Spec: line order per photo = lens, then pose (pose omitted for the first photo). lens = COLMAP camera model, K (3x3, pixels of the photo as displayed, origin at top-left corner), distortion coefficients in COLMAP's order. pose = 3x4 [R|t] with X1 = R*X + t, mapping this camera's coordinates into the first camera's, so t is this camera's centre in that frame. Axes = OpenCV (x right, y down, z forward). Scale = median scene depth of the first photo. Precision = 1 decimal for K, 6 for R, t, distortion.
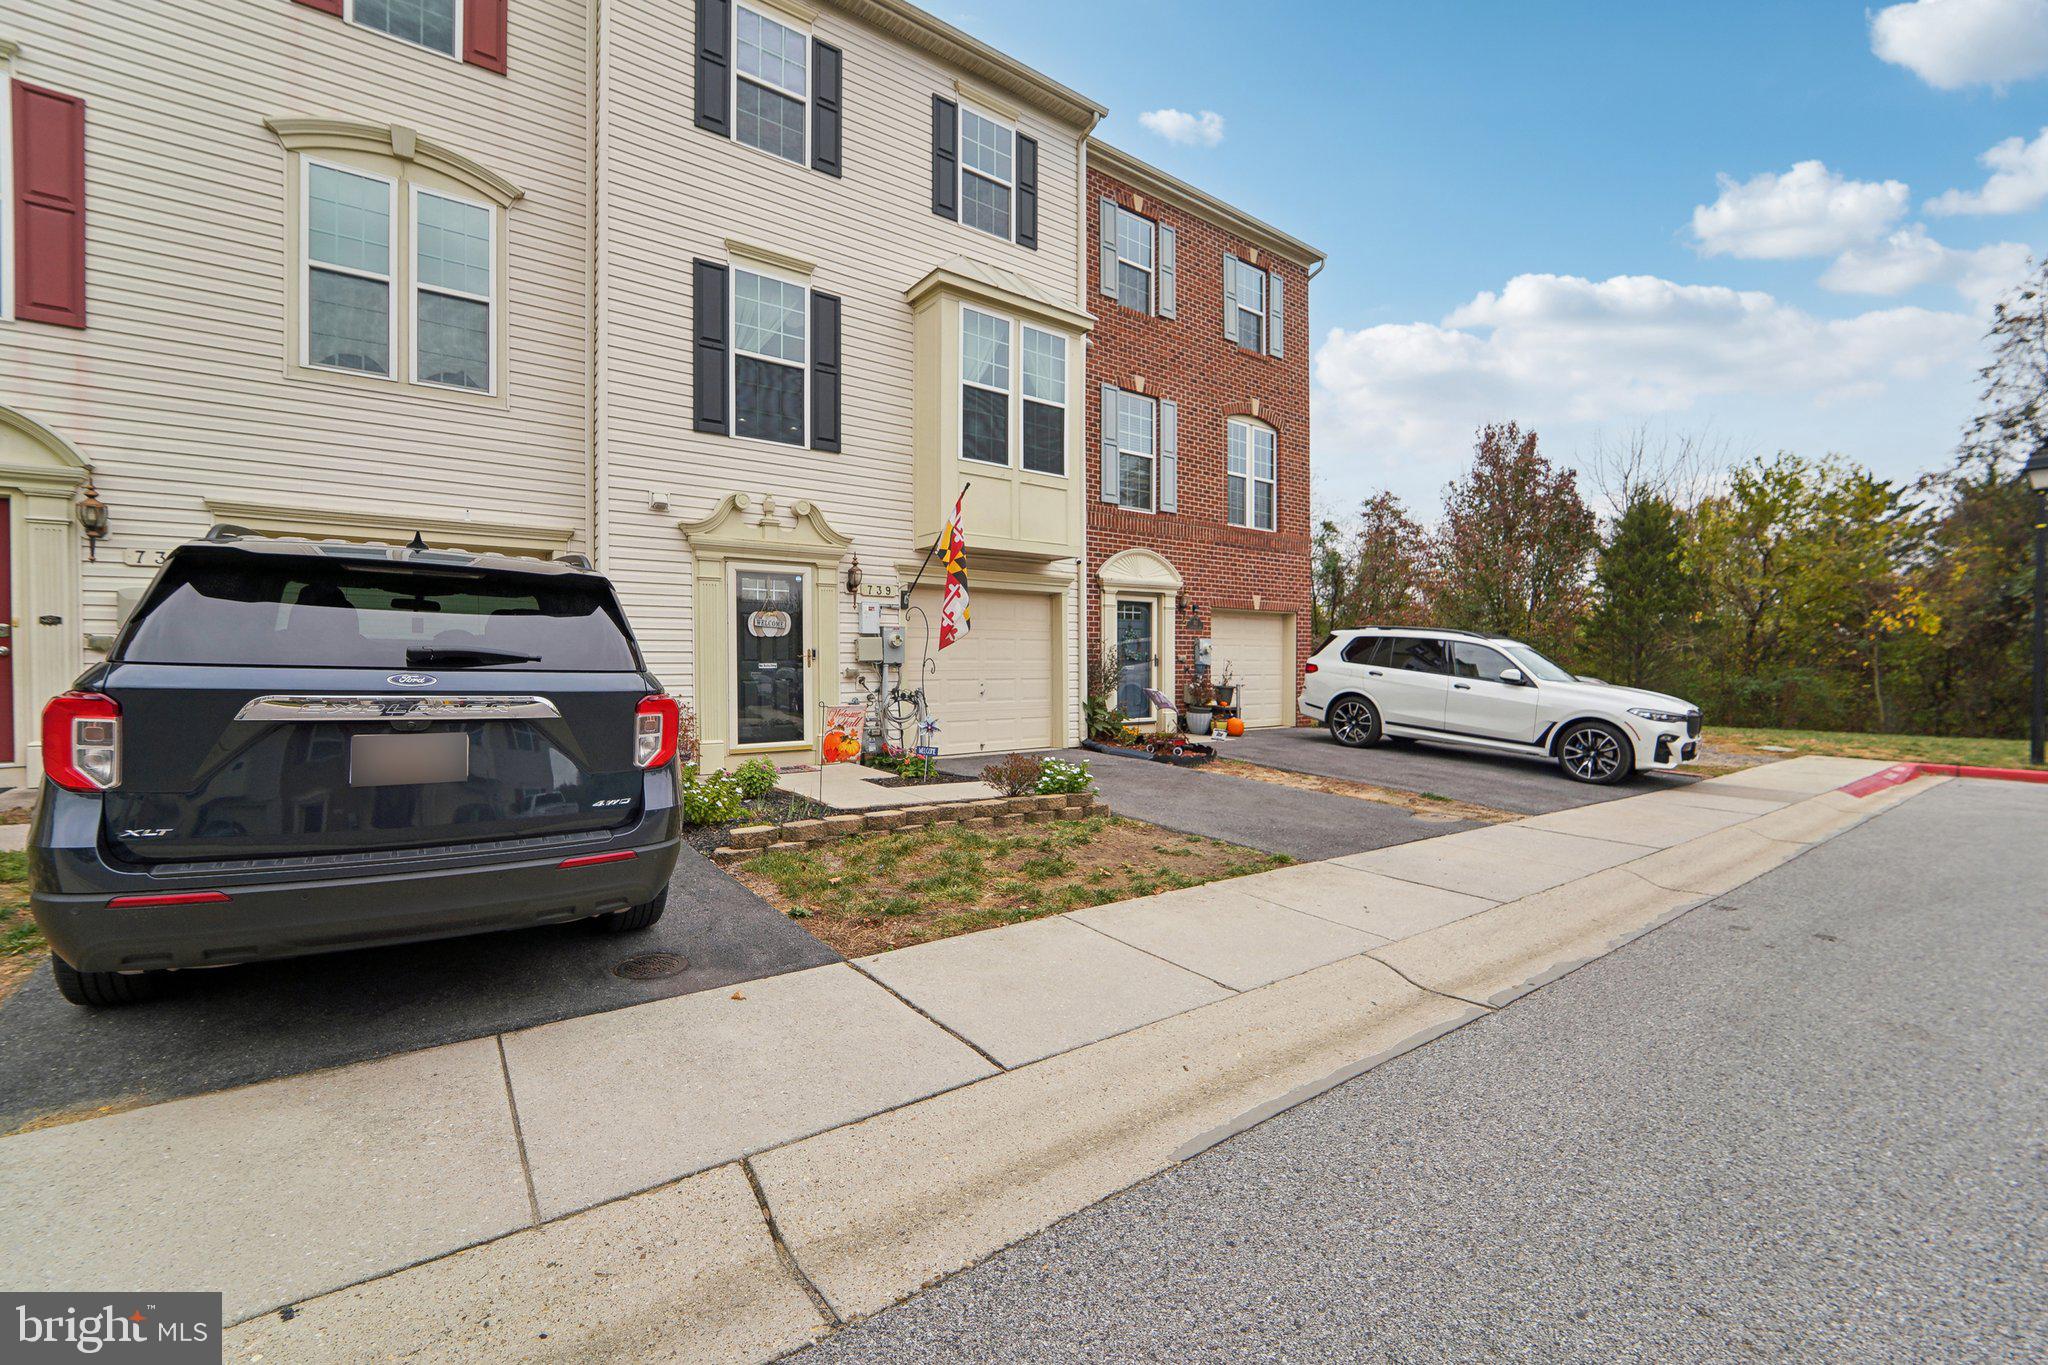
lens RADIAL K [[843.4, 0, 1042.7], [0, 843.4, 670.9], [0, 0, 1]] dist [0.000460, -0.001130]
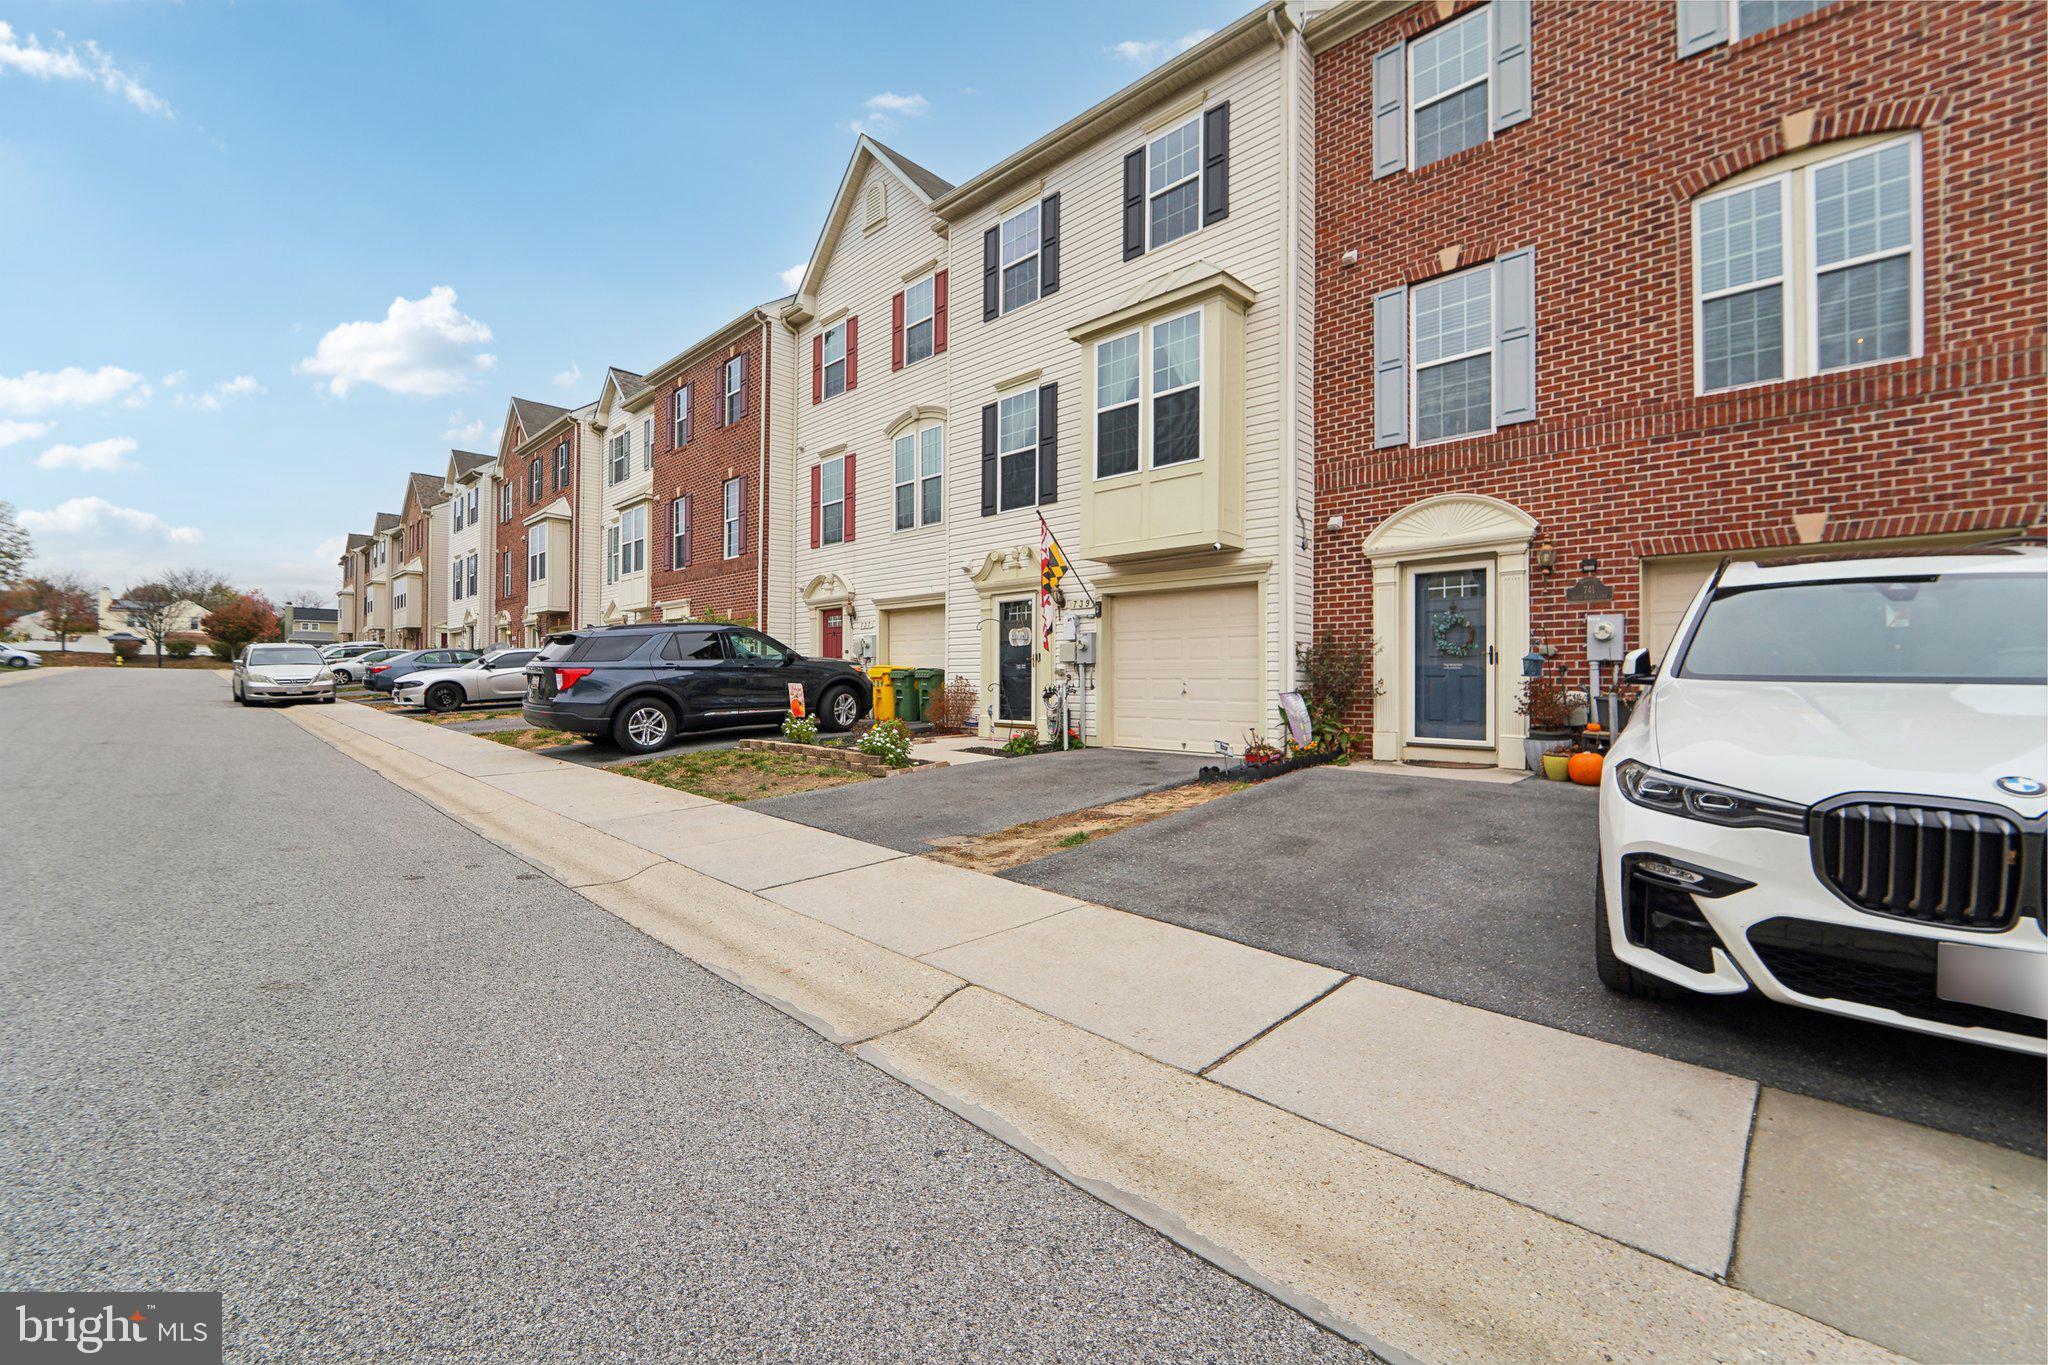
lens RADIAL K [[843.4, 0, 1043.9], [0, 843.4, 675.4], [0, 0, 1]] dist [0.000460, -0.001130]
pose [[0.162205, -0.004165, -0.986748, 0.967670], [-0.011073, 0.999920, -0.006040, 0.015496], [0.986695, 0.011906, 0.162146, 0.725050]]
